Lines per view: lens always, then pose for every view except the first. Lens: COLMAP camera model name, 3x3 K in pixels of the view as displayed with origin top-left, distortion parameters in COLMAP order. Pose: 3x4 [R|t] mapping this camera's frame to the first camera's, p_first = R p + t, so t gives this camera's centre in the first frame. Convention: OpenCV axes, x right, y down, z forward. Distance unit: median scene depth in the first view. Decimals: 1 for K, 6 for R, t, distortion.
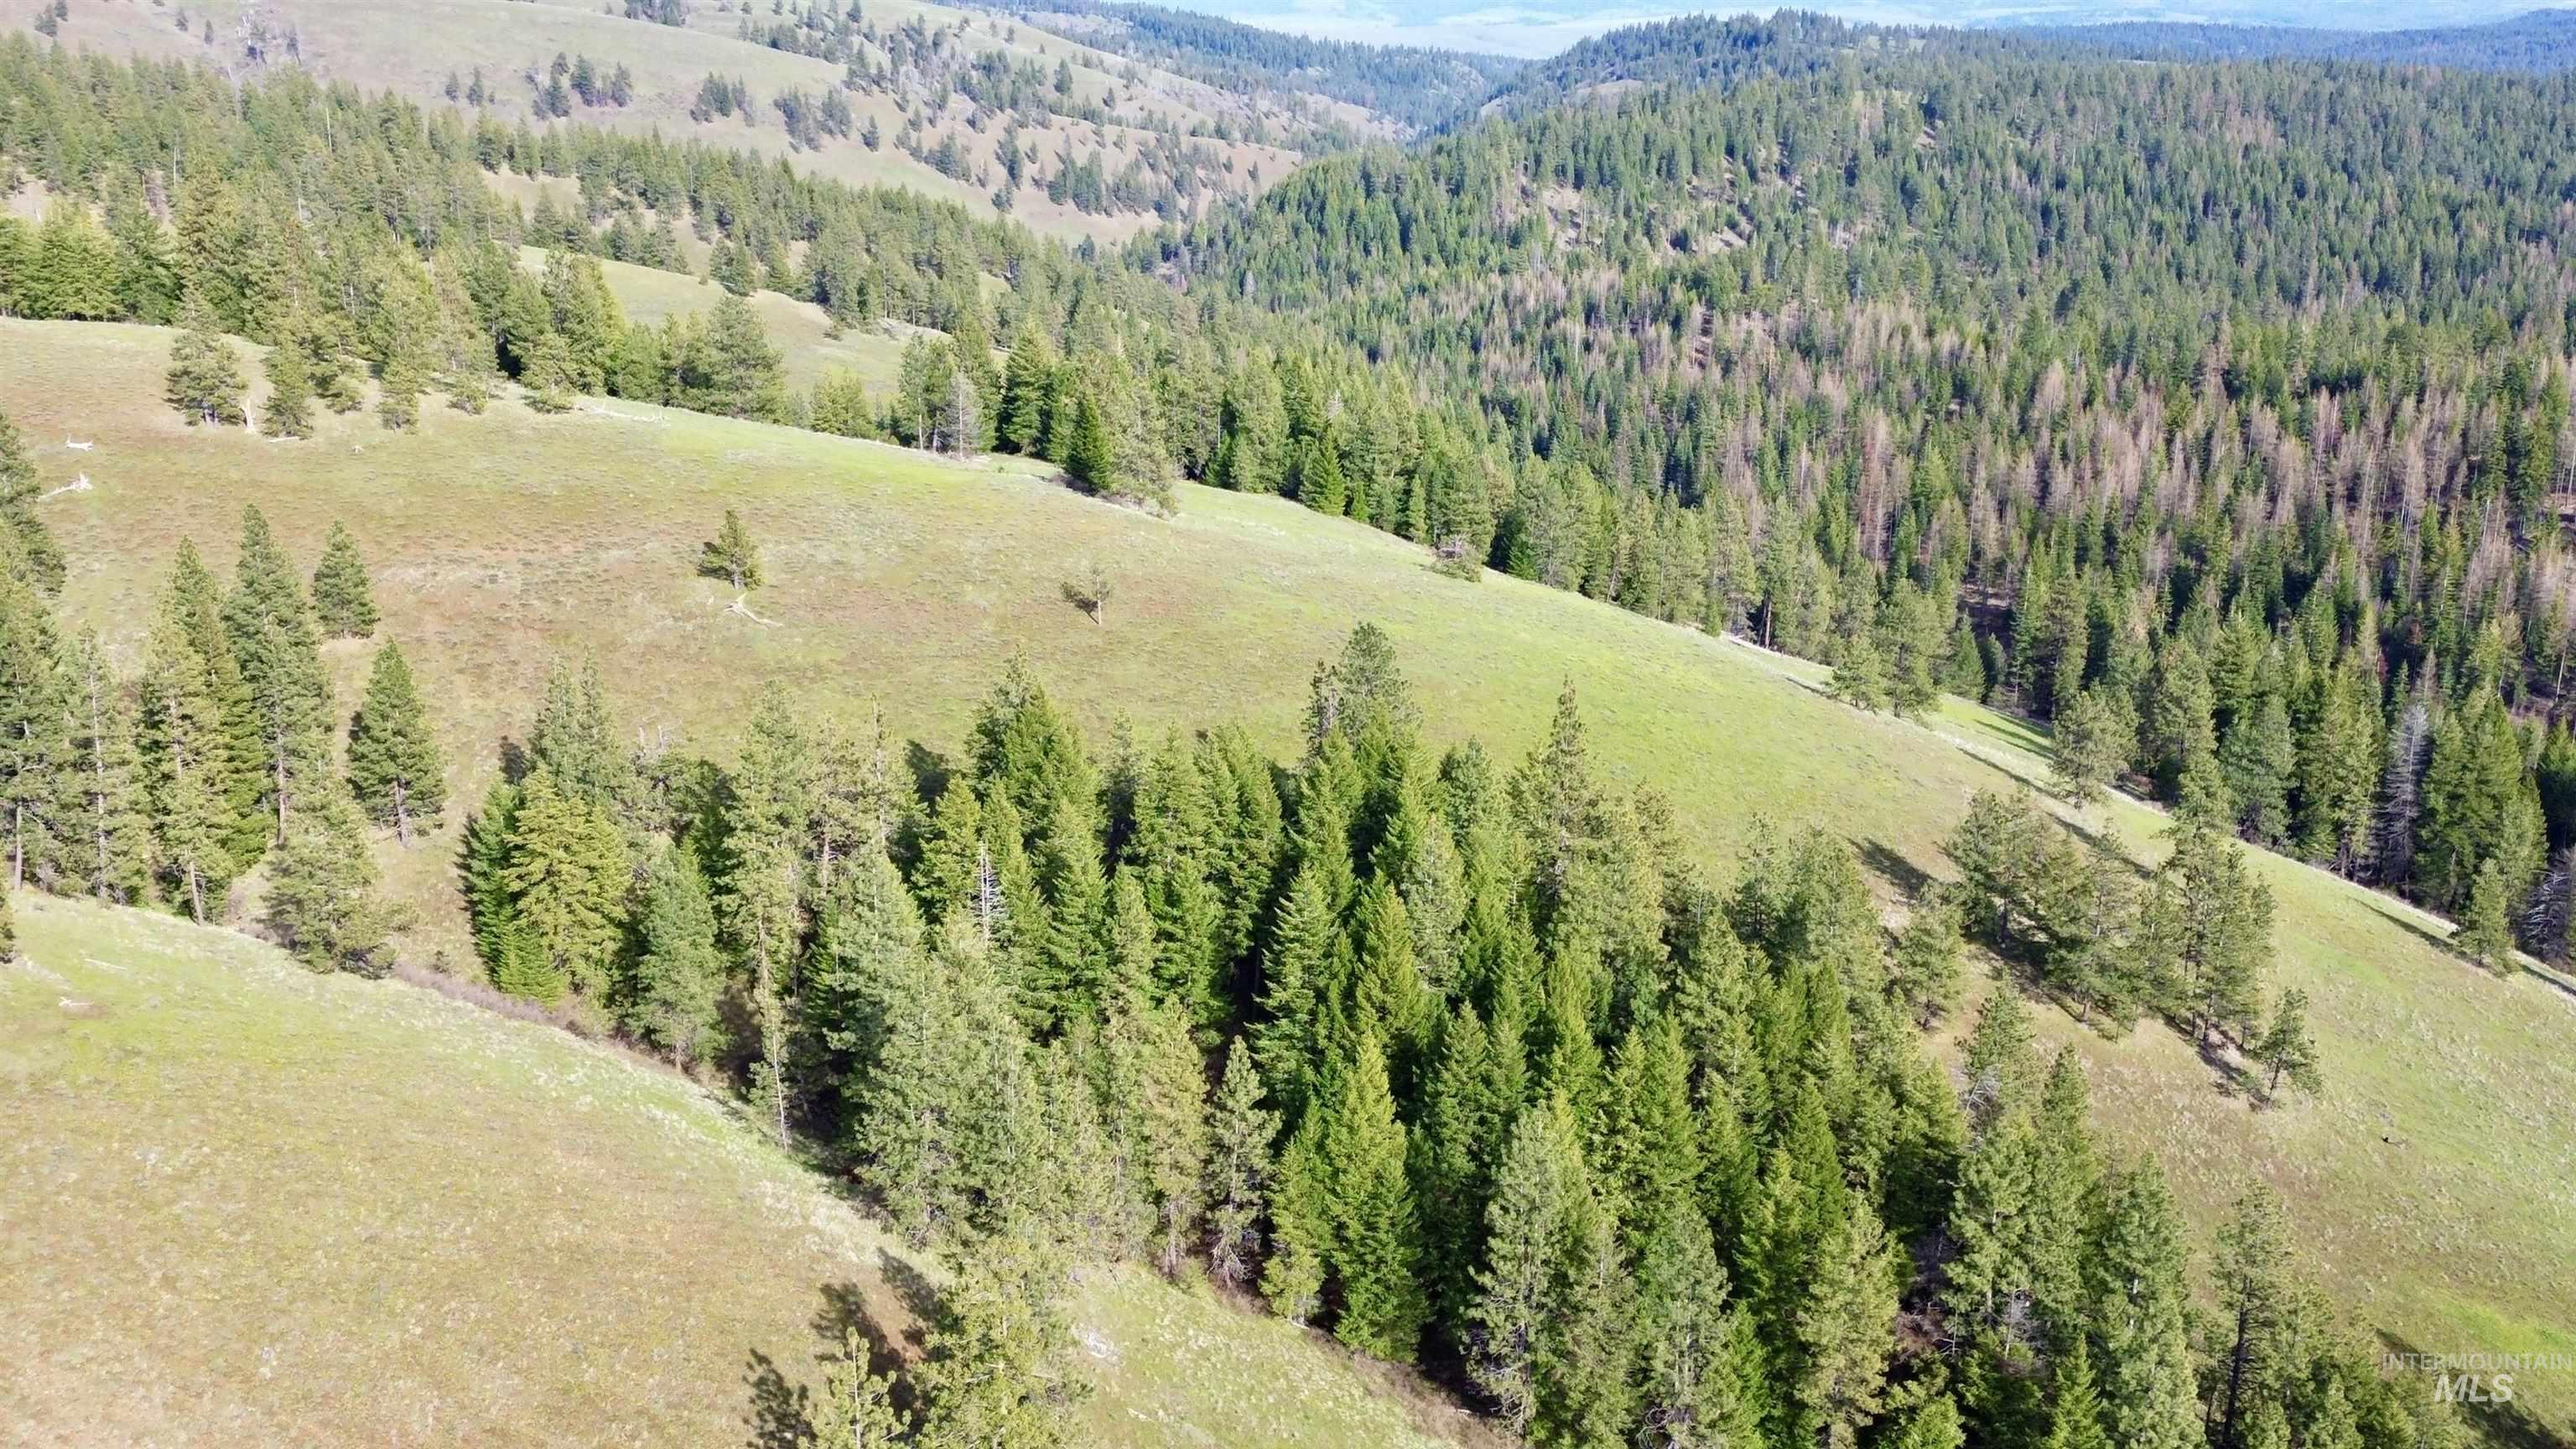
lens RADIAL K [[2447.7, 0, 1289.5], [0, 2447.7, 718.7], [0, 0, 1]] dist [0.102199, -0.159540]
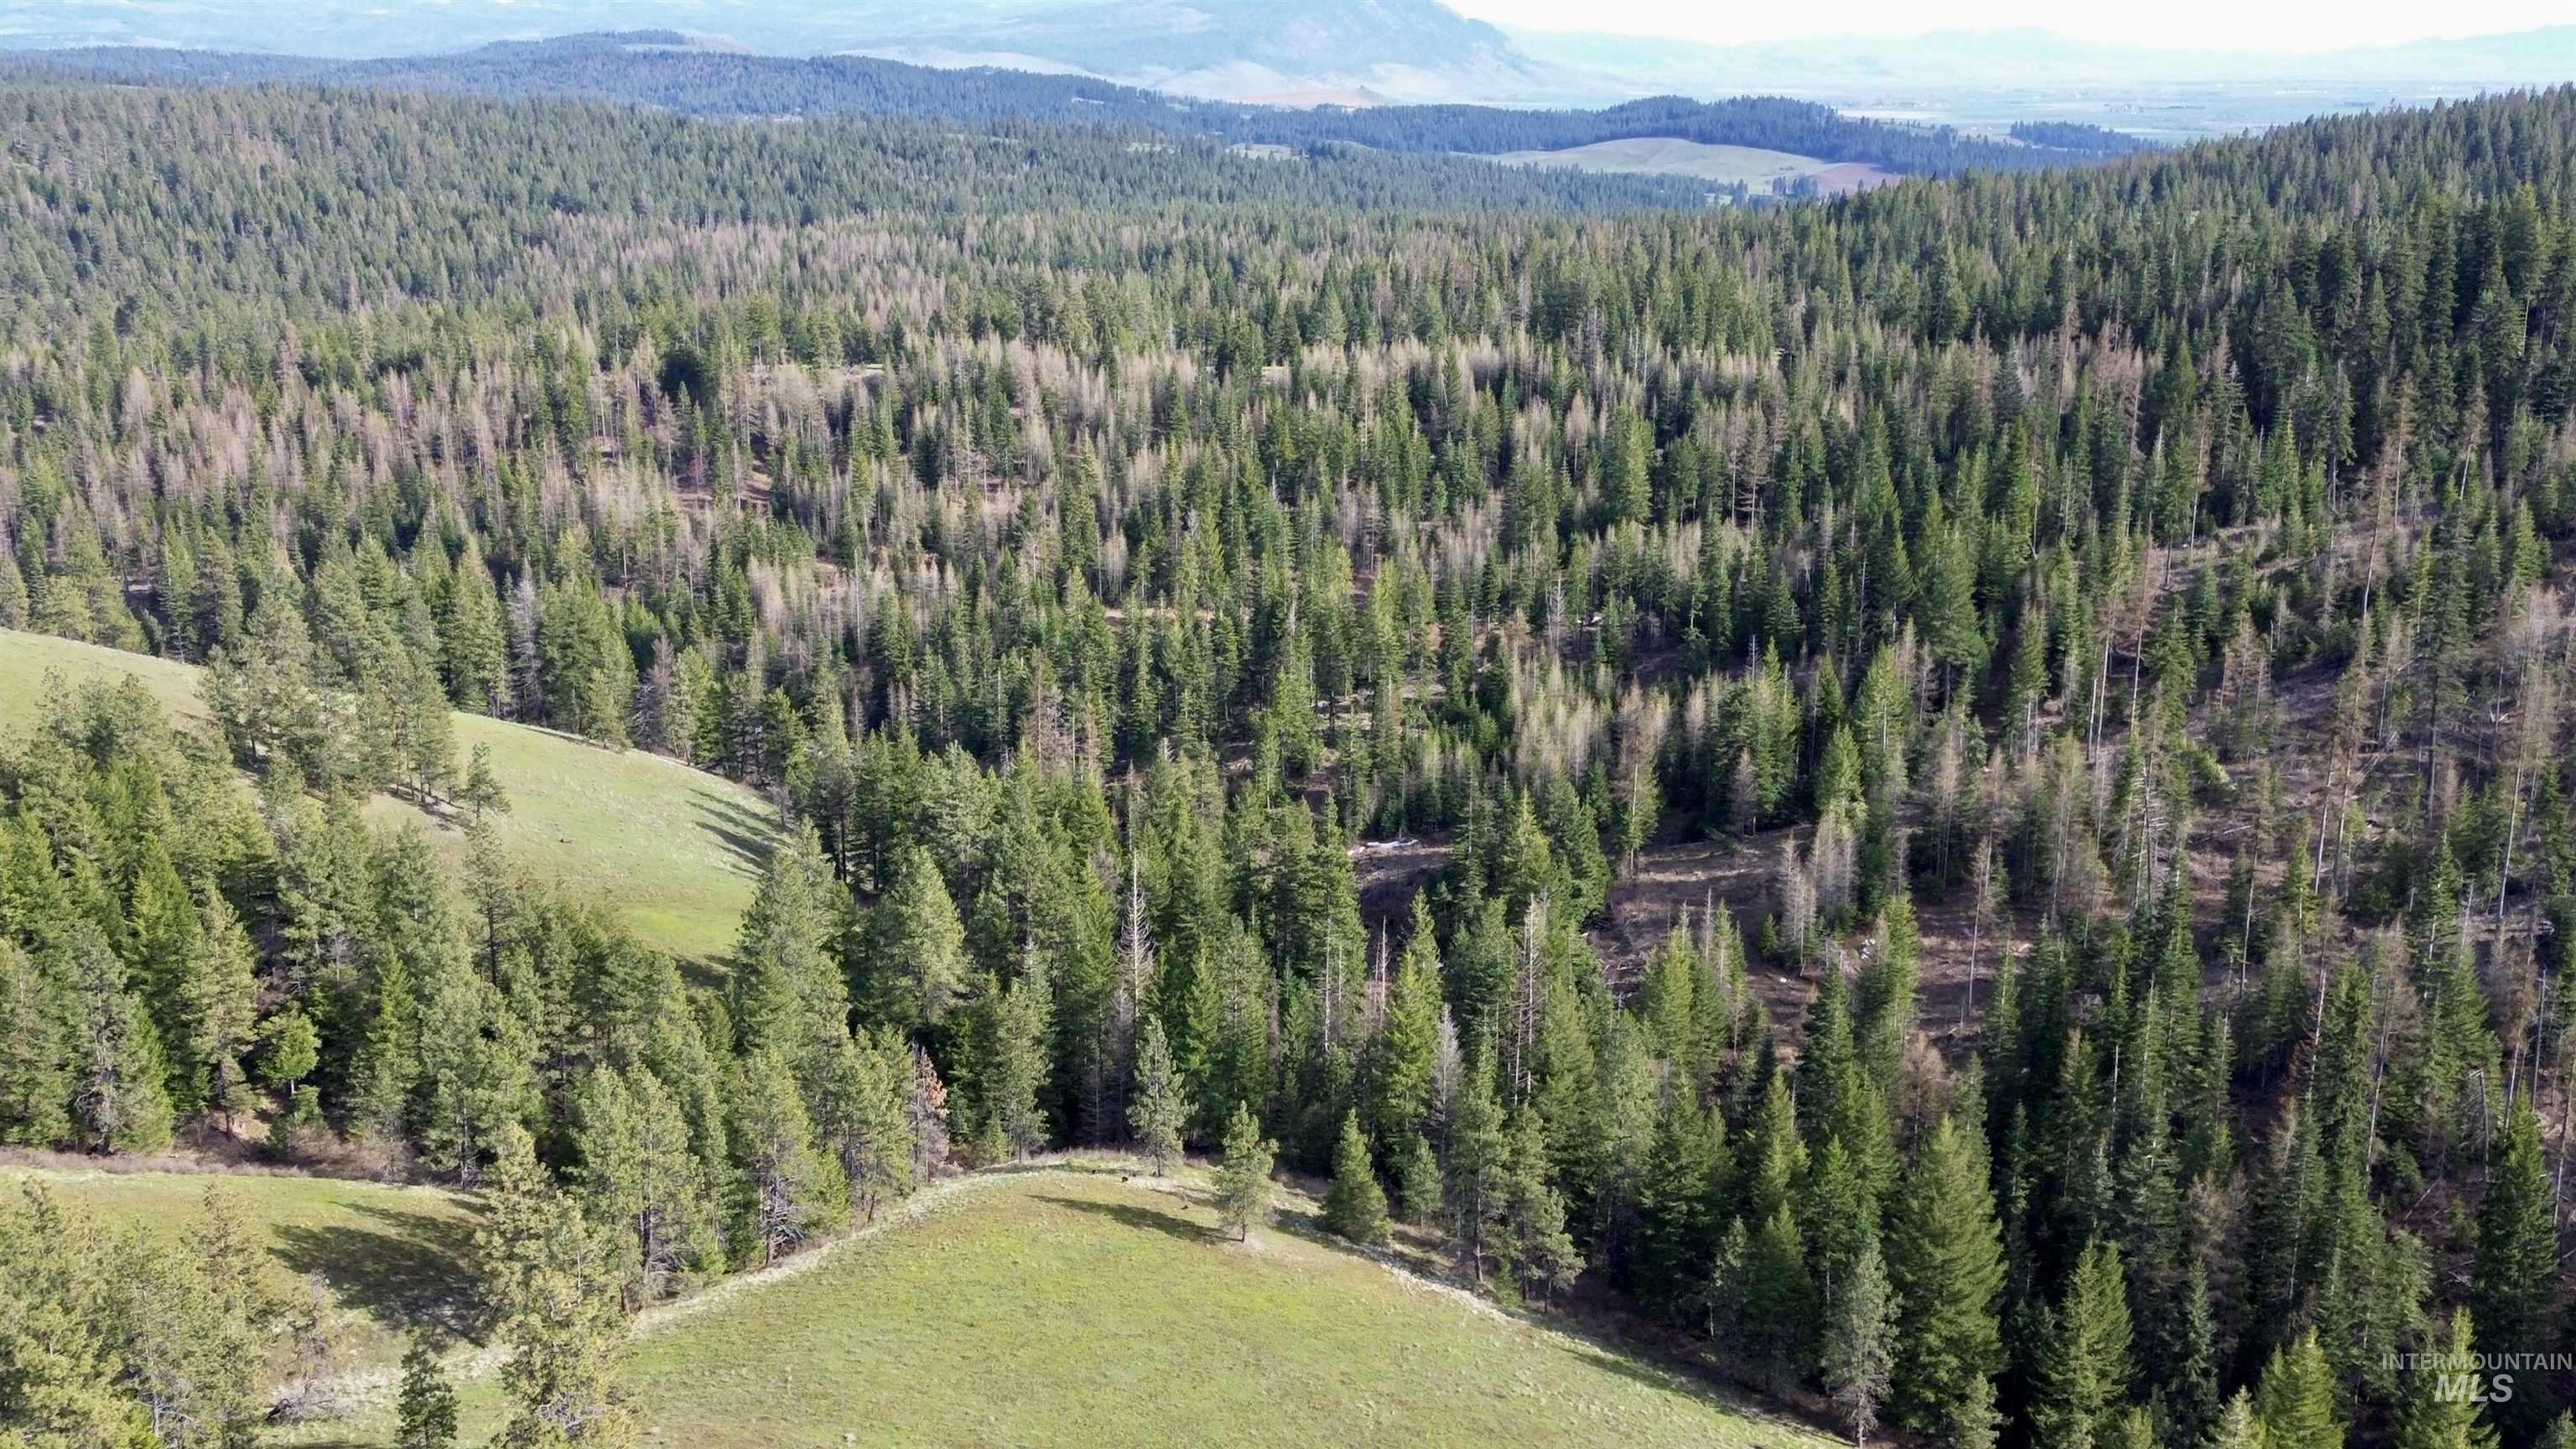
lens RADIAL K [[2447.7, 0, 1289.5], [0, 2447.7, 718.7], [0, 0, 1]] dist [0.102199, -0.159540]
pose [[0.732953, -0.179327, 0.656218, -0.051788], [0.186115, 0.980687, 0.060118, 0.029956], [-0.654325, 0.078068, 0.752173, -0.104980]]
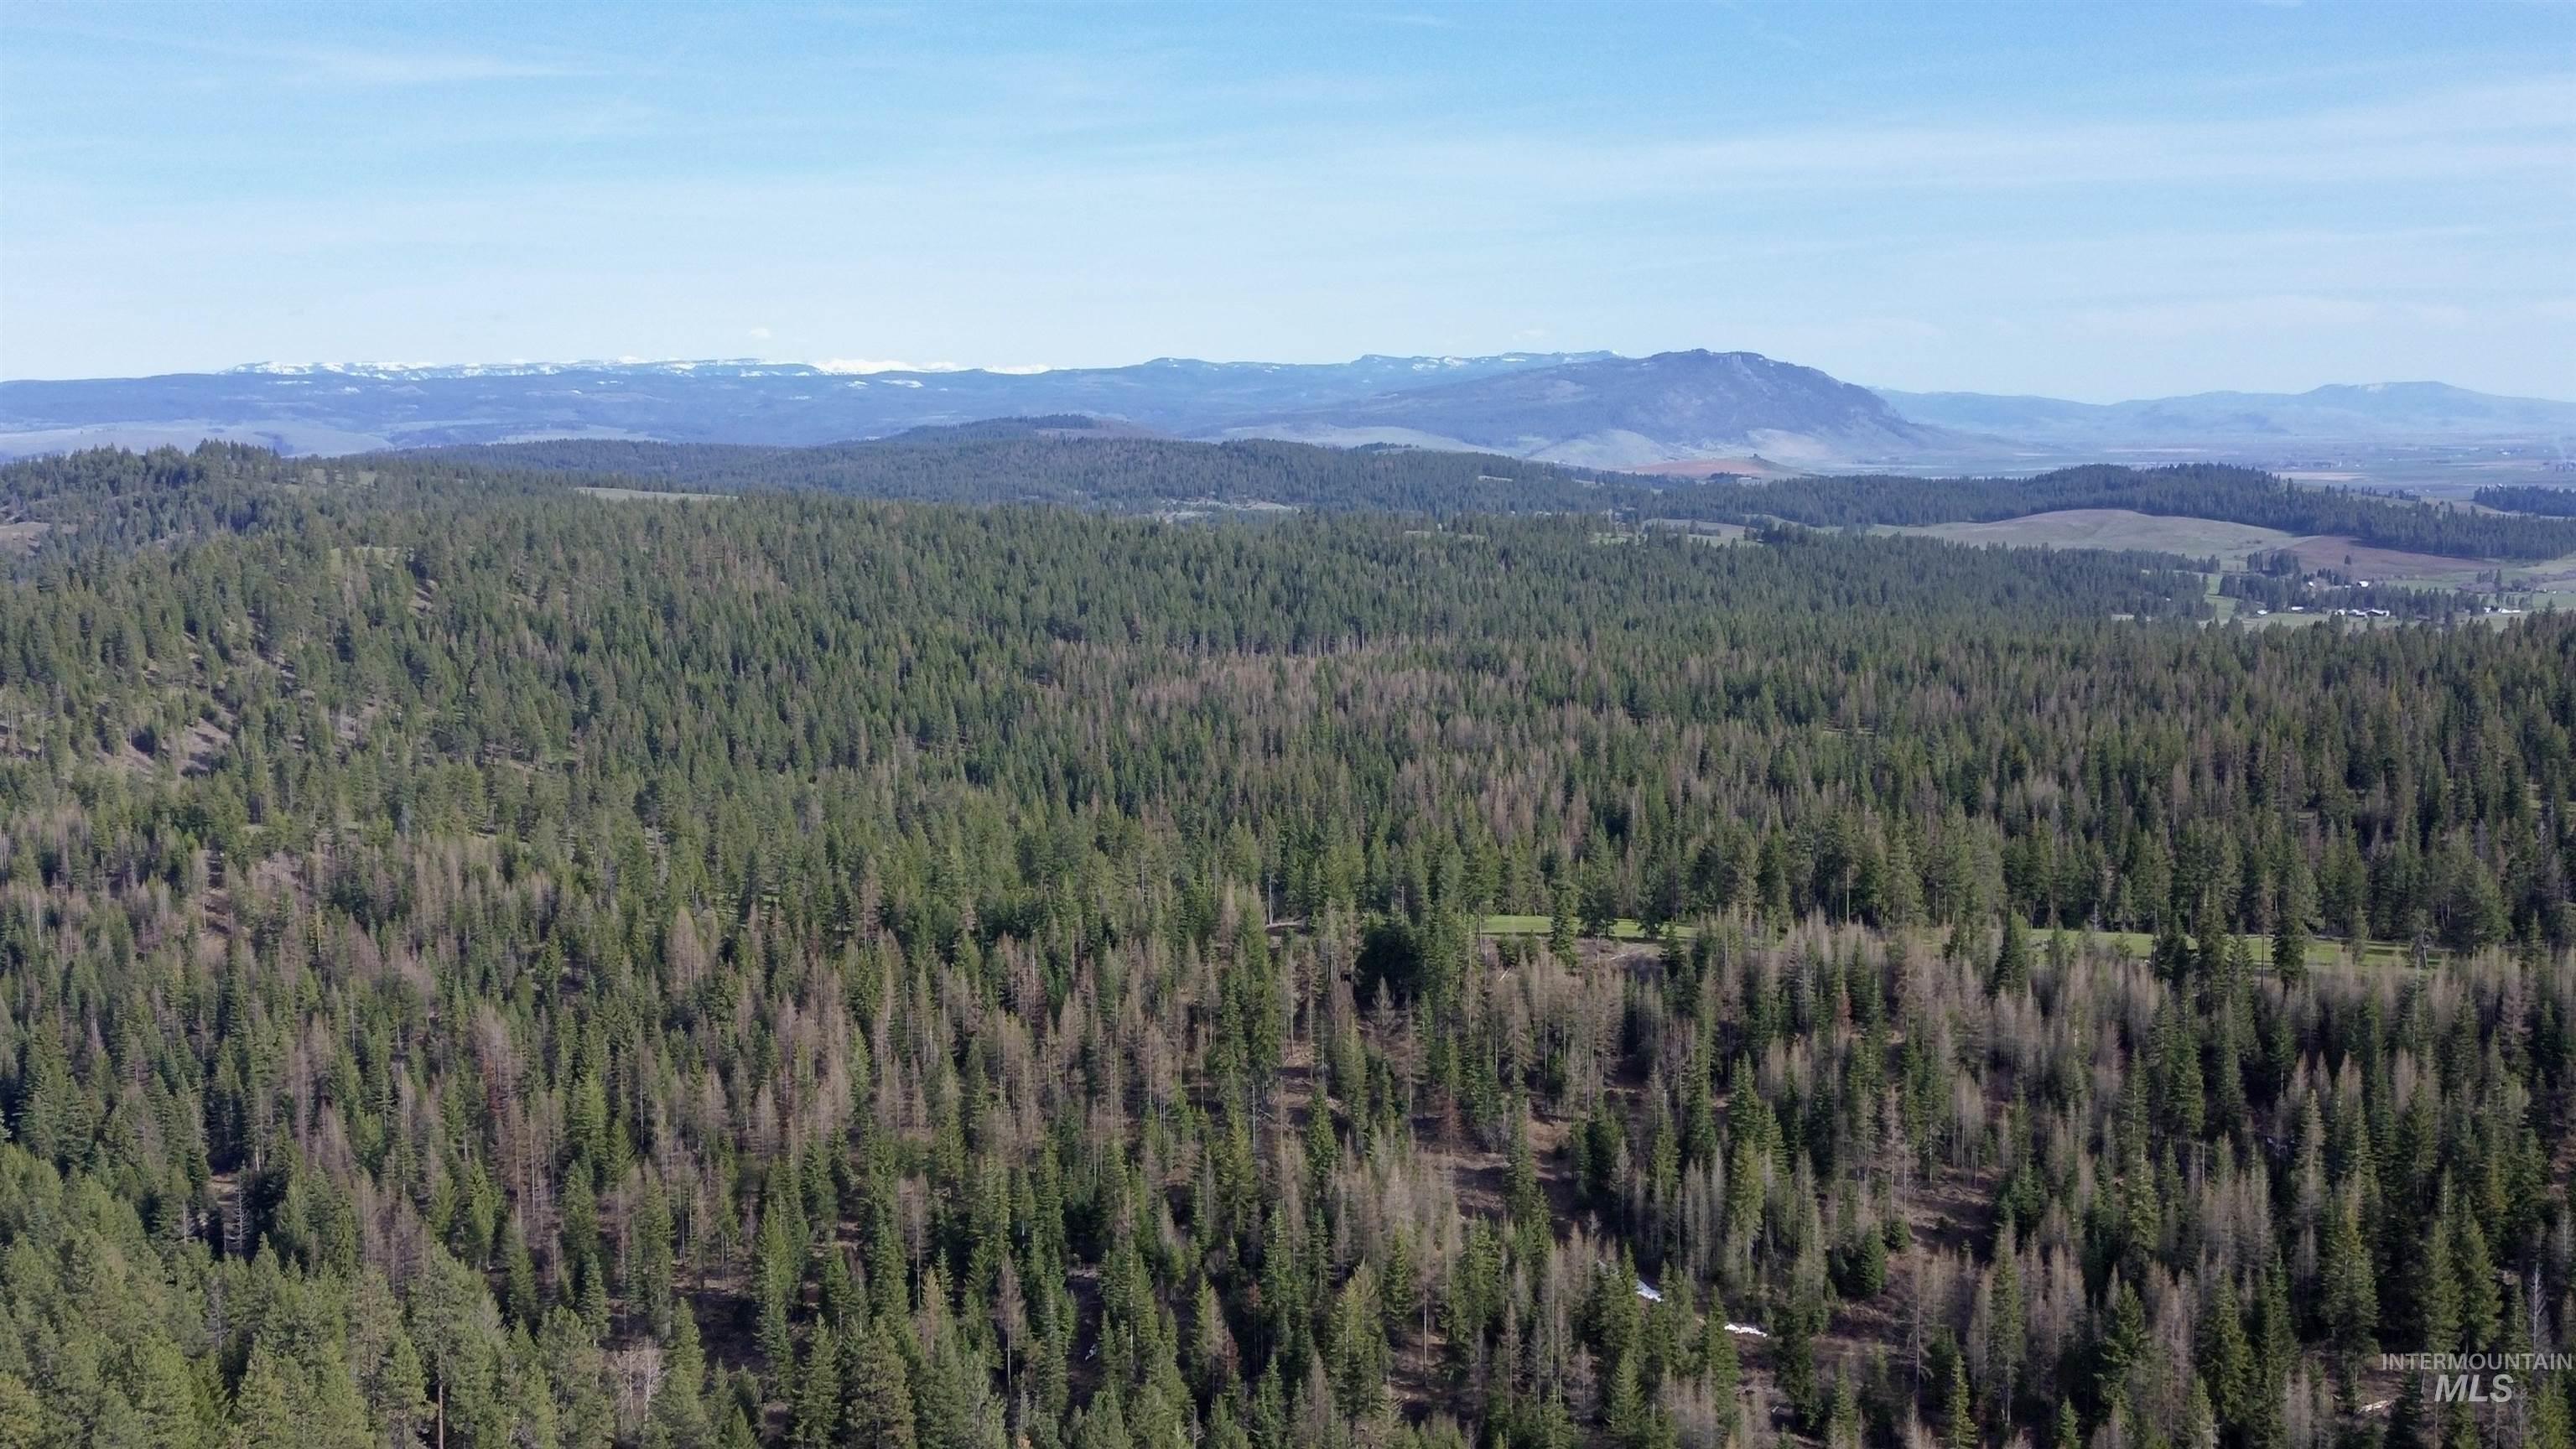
lens RADIAL K [[2447.7, 0, 1289.5], [0, 2447.7, 718.7], [0, 0, 1]] dist [0.102199, -0.159540]
pose [[0.822621, -0.081600, 0.562704, 0.008094], [0.169578, 0.979819, -0.105820, -0.089825], [-0.542714, 0.182472, 0.819857, 0.185487]]
